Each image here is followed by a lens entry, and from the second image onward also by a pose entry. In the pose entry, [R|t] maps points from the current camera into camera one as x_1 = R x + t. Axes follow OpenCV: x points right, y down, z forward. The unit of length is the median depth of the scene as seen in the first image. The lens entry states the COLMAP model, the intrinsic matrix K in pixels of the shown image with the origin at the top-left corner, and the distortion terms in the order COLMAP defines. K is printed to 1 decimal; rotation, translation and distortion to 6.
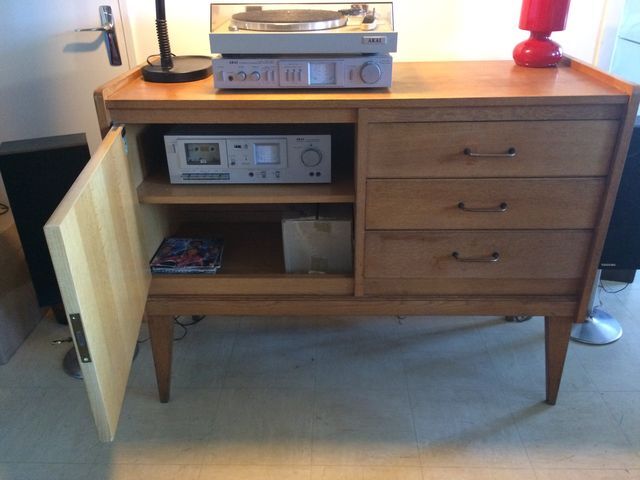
lens RADIAL K [[554.8, 0, 320.0], [0, 554.8, 240.0], [0, 0, 1]] dist [0.088505, -0.125229]
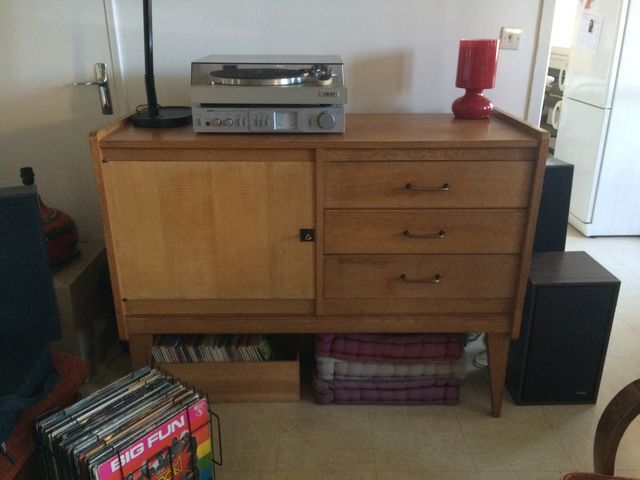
lens RADIAL K [[554.8, 0, 320.0], [0, 554.8, 240.0], [0, 0, 1]] dist [0.088505, -0.125229]
pose [[0.999548, 0.002085, 0.029992, 0.039961], [0.000802, 0.995389, -0.095922, 0.064683], [-0.030054, 0.095902, 0.994937, -0.146428]]
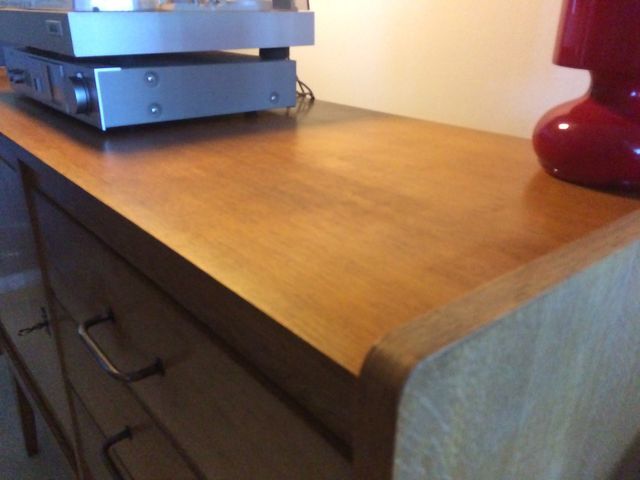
lens RADIAL K [[554.8, 0, 320.0], [0, 554.8, 240.0], [0, 0, 1]] dist [0.088505, -0.125229]
pose [[0.655542, 0.308162, -0.689421, 0.594335], [-0.355052, 0.931522, 0.078773, -0.284603], [0.666485, 0.193142, 0.720065, 0.783493]]
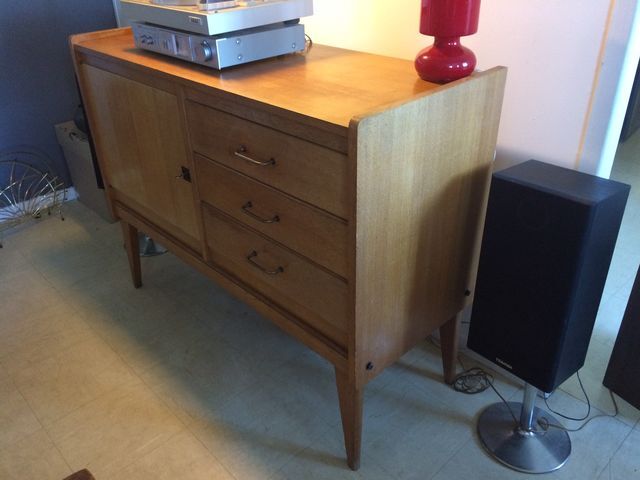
lens RADIAL K [[554.8, 0, 320.0], [0, 554.8, 240.0], [0, 0, 1]] dist [0.088505, -0.125229]
pose [[0.699573, 0.350129, -0.622902, 0.972954], [-0.302801, 0.934847, 0.185399, -0.222801], [0.647232, 0.058915, 0.760013, 0.357833]]
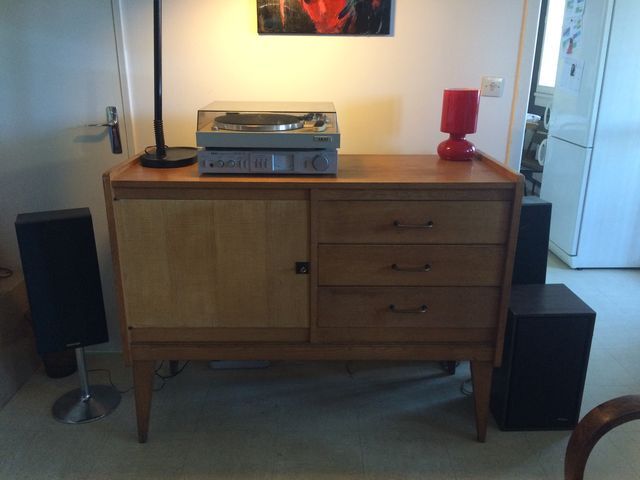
lens RADIAL K [[554.8, 0, 320.0], [0, 554.8, 240.0], [0, 0, 1]] dist [0.088505, -0.125229]
pose [[0.999383, 0.009198, 0.033891, 0.044910], [-0.004163, 0.989316, -0.145728, 0.062862], [-0.034869, 0.145497, 0.988744, -0.236939]]
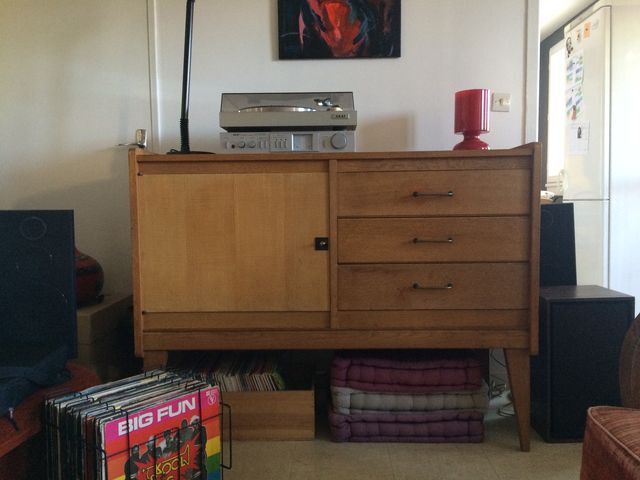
lens RADIAL K [[554.8, 0, 320.0], [0, 554.8, 240.0], [0, 0, 1]] dist [0.088505, -0.125229]
pose [[0.999998, 0.001041, -0.001610, 0.046567], [-0.001593, 0.918251, -0.395995, 0.425447], [0.001066, 0.395997, 0.918251, -0.117230]]
